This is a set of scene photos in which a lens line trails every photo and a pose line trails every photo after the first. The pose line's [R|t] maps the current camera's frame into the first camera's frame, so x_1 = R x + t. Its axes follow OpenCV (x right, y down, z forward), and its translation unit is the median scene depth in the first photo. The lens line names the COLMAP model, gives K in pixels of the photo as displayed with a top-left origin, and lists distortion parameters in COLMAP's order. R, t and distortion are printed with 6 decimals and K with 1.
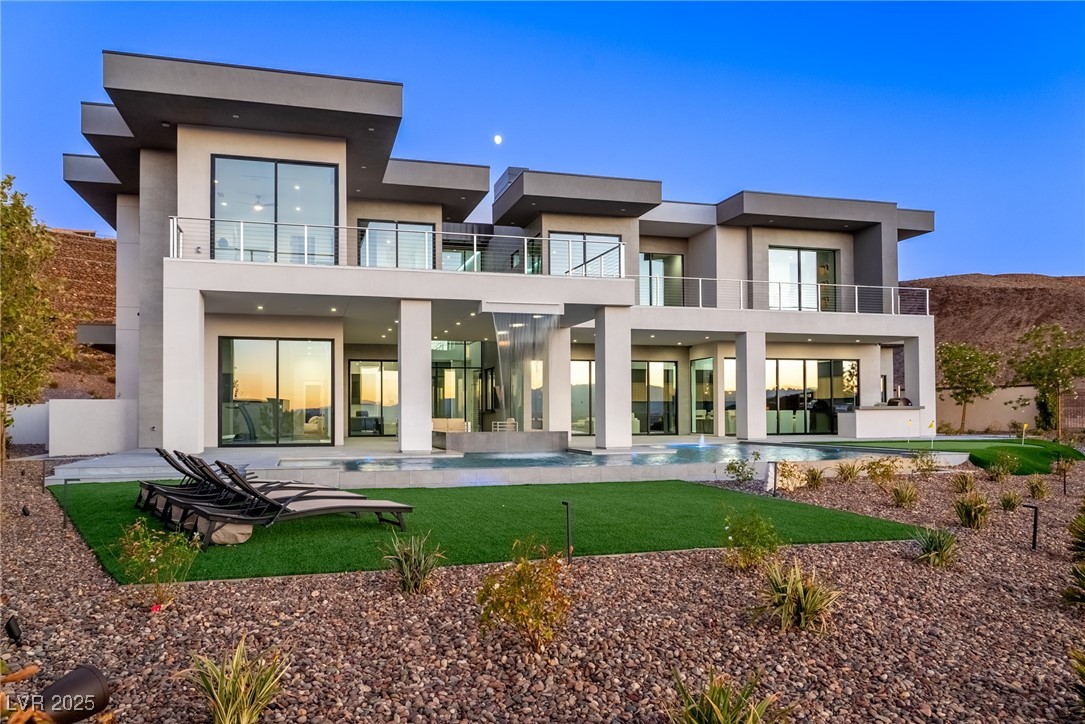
lens RADIAL K [[773.0, 0, 540.6], [0, 773.0, 391.0], [0, 0, 1]] dist [-0.023403, -0.000036]
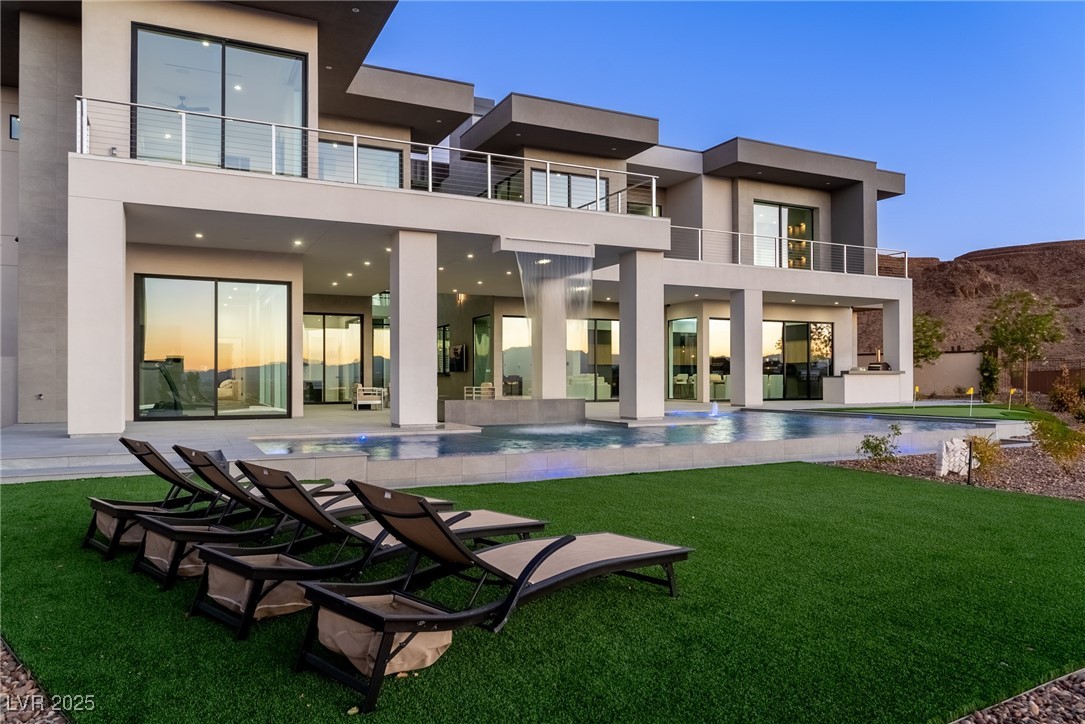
lens RADIAL K [[769.2, 0, 590.1], [0, 769.2, 367.1], [0, 0, 1]] dist [-0.027362, 0.004109]
pose [[0.980654, 0.005416, 0.195675, -0.090676], [-0.008528, 0.999850, 0.015065, 0.003837], [-0.195564, -0.016442, 0.980553, 0.129820]]
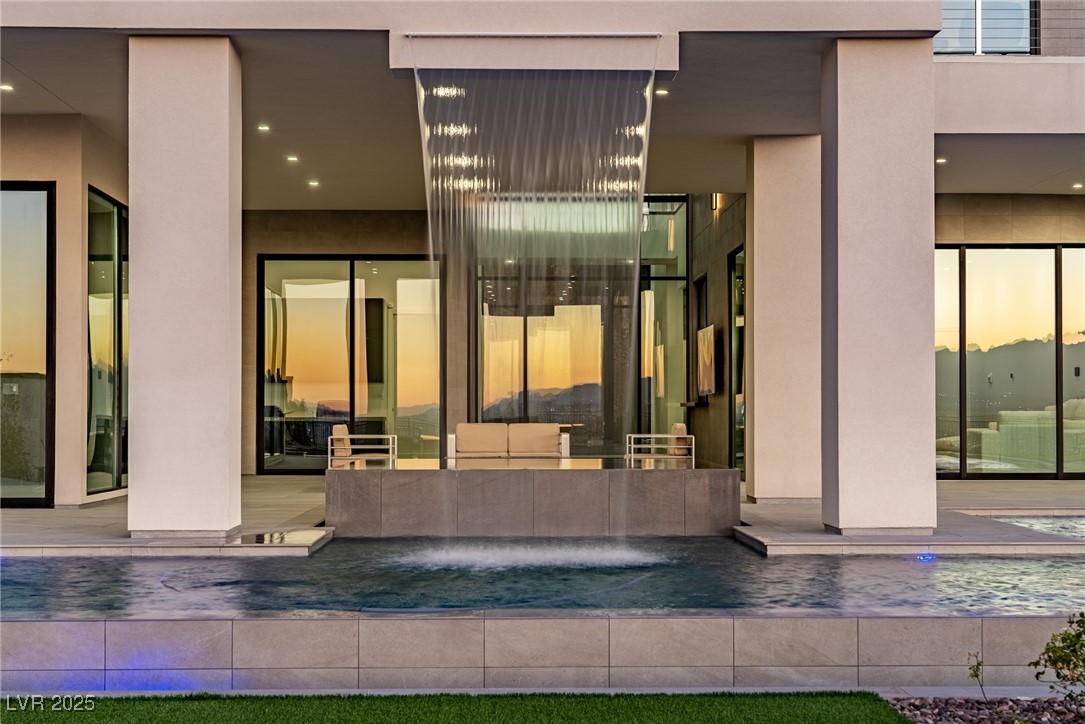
lens RADIAL K [[1910.8, 0, 542.5], [0, 1910.8, 362.0], [0, 0, 1]] dist [0.038227, 0.077511]
pose [[0.965324, -0.003735, -0.261028, 0.112319], [0.005046, 0.999978, 0.004351, 0.005072], [0.261006, -0.005517, 0.965321, 0.195953]]
